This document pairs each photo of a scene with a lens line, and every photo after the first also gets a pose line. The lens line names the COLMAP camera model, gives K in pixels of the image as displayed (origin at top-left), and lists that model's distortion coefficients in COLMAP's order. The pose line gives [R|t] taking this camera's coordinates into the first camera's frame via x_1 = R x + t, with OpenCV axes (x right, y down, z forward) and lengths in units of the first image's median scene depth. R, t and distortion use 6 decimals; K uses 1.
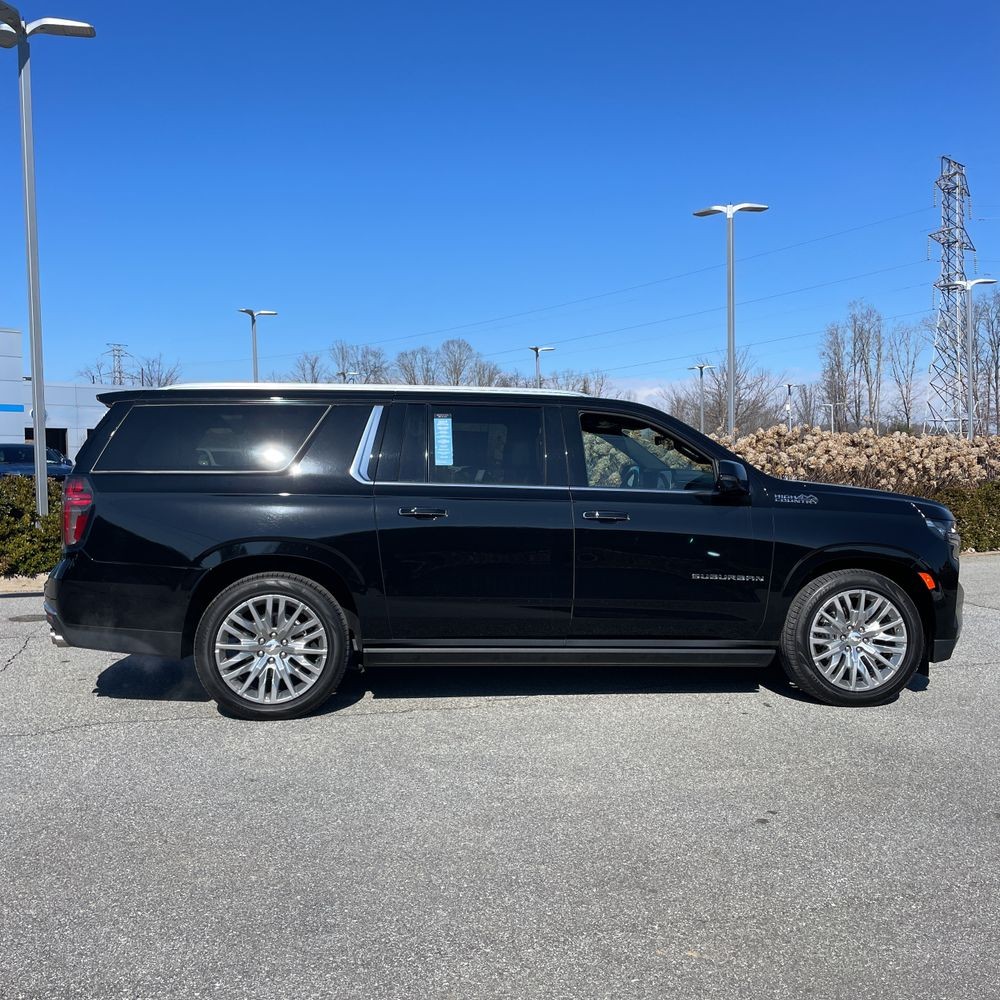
lens RADIAL K [[1004.3, 0, 500.0], [0, 1004.3, 500.0], [0, 0, 1]] dist [0.106893, -0.168563]
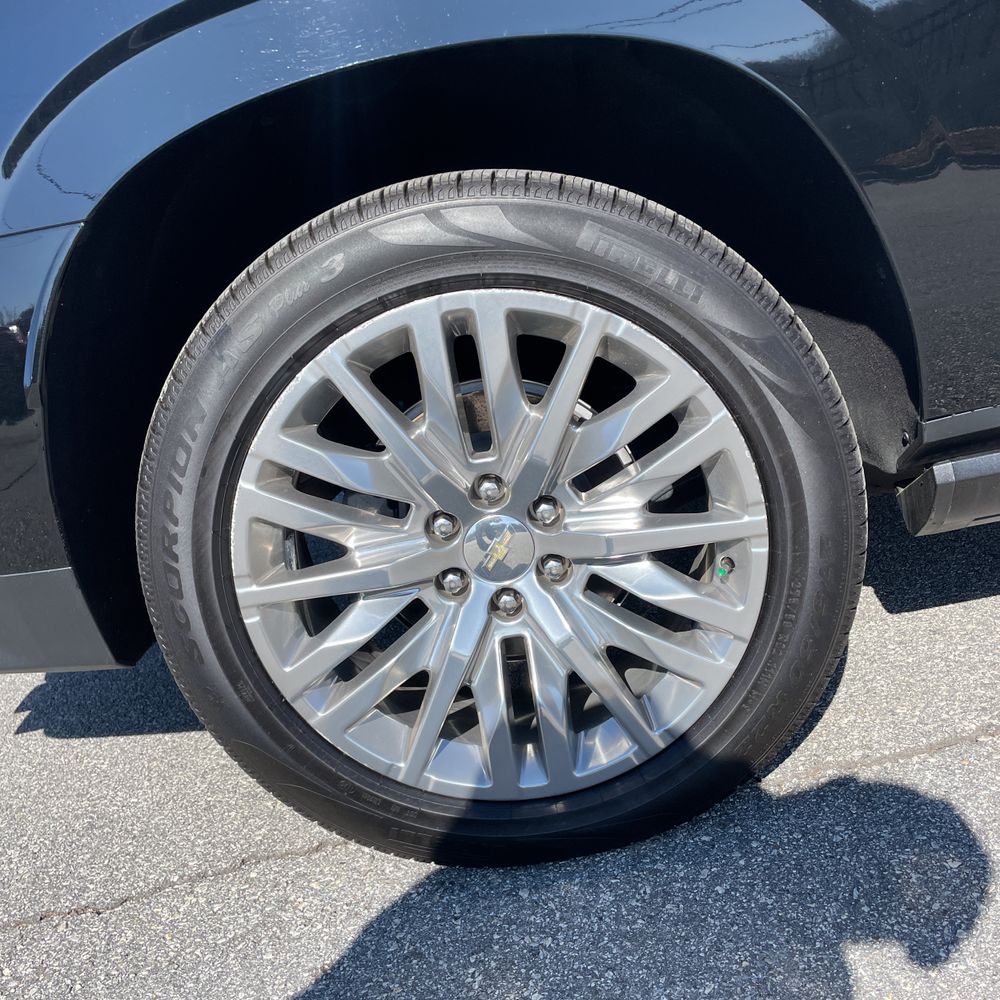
lens RADIAL K [[1004.3, 0, 500.0], [0, 1004.3, 500.0], [0, 0, 1]] dist [0.106893, -0.168563]
pose [[0.959997, -0.185186, -0.210031, -0.163556], [0.234131, 0.942286, 0.239330, 0.079126], [0.153589, -0.278931, 0.947949, 0.736006]]
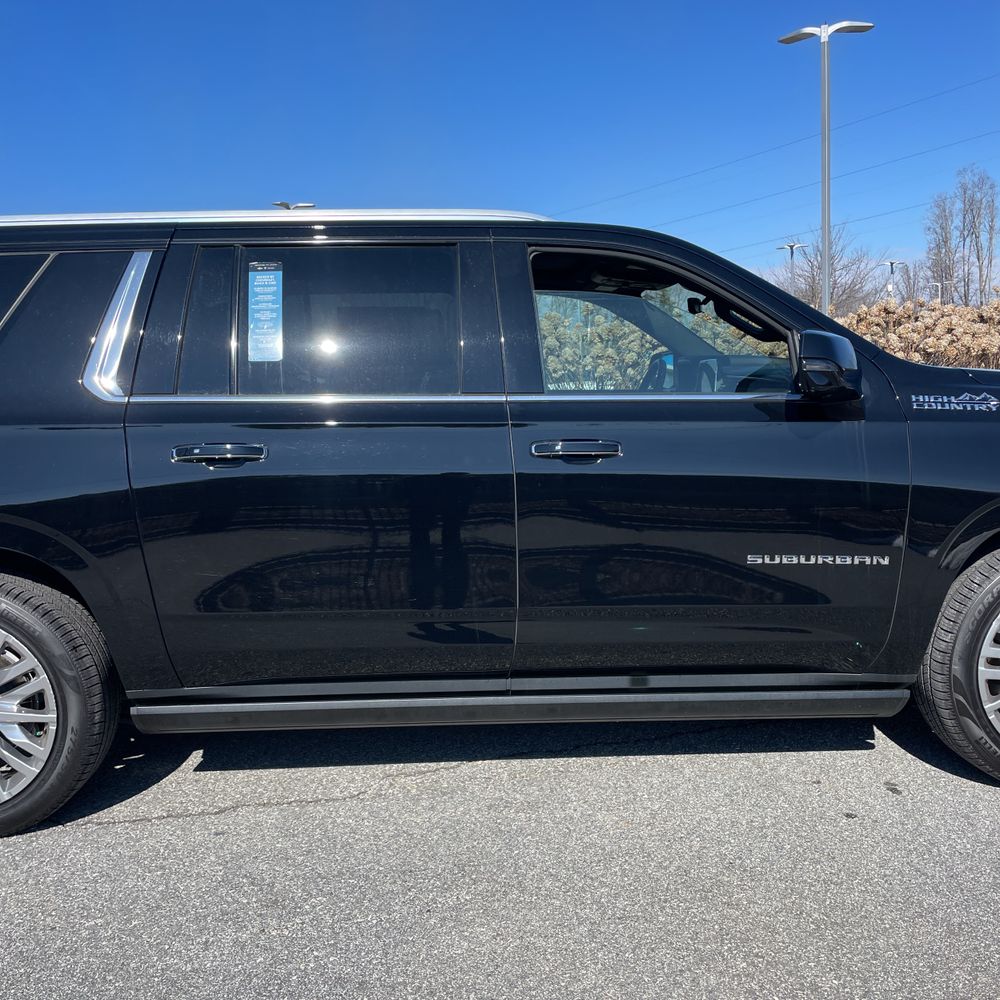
lens RADIAL K [[1012.0, 0, 491.0], [0, 1012.0, 512.8], [0, 0, 1]] dist [0.073060, -0.080054]
pose [[0.995474, -0.022779, -0.092264, 0.102677], [0.032594, 0.993798, 0.106318, -0.008131], [0.089270, -0.108844, 0.990042, 0.449125]]
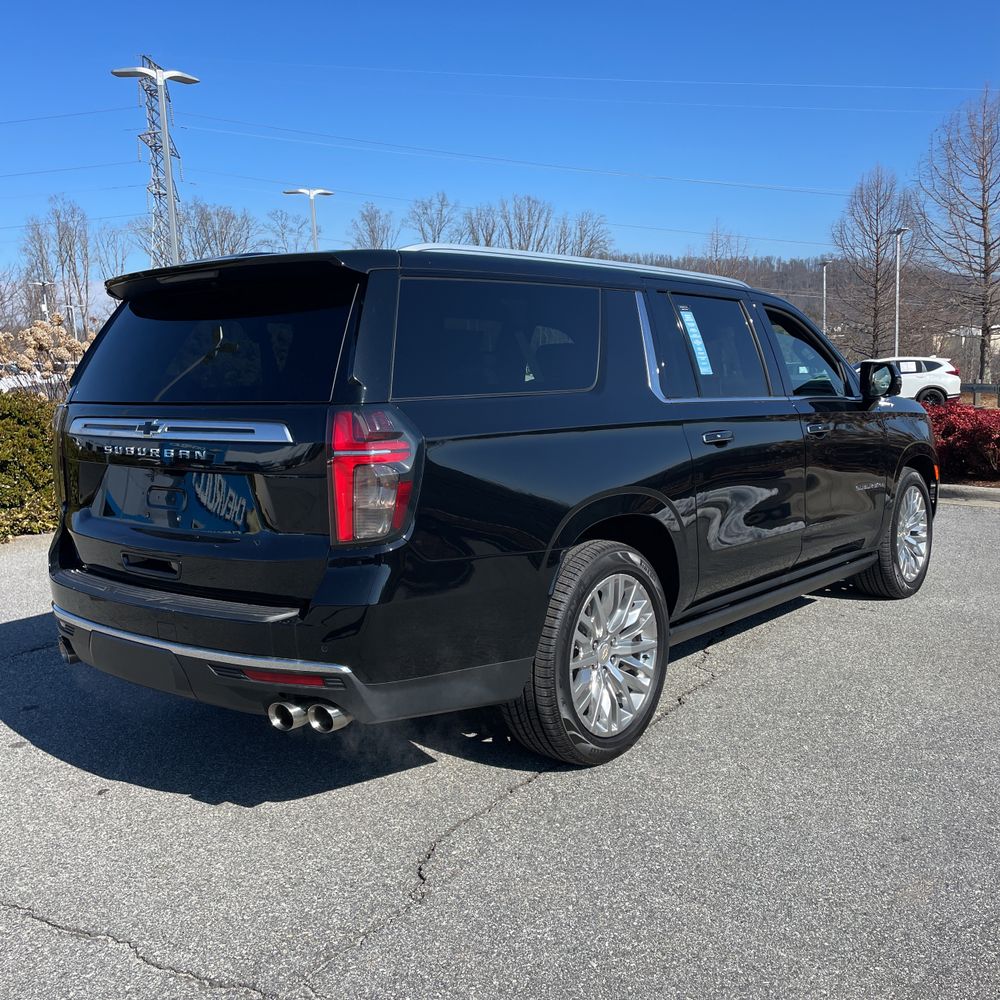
lens RADIAL K [[1004.3, 0, 500.0], [0, 1004.3, 500.0], [0, 0, 1]] dist [0.106893, -0.168563]
pose [[0.727489, -0.104619, 0.678096, -0.658882], [0.042095, 0.993250, 0.108081, -0.027875], [-0.684827, -0.050084, 0.726983, 0.517956]]
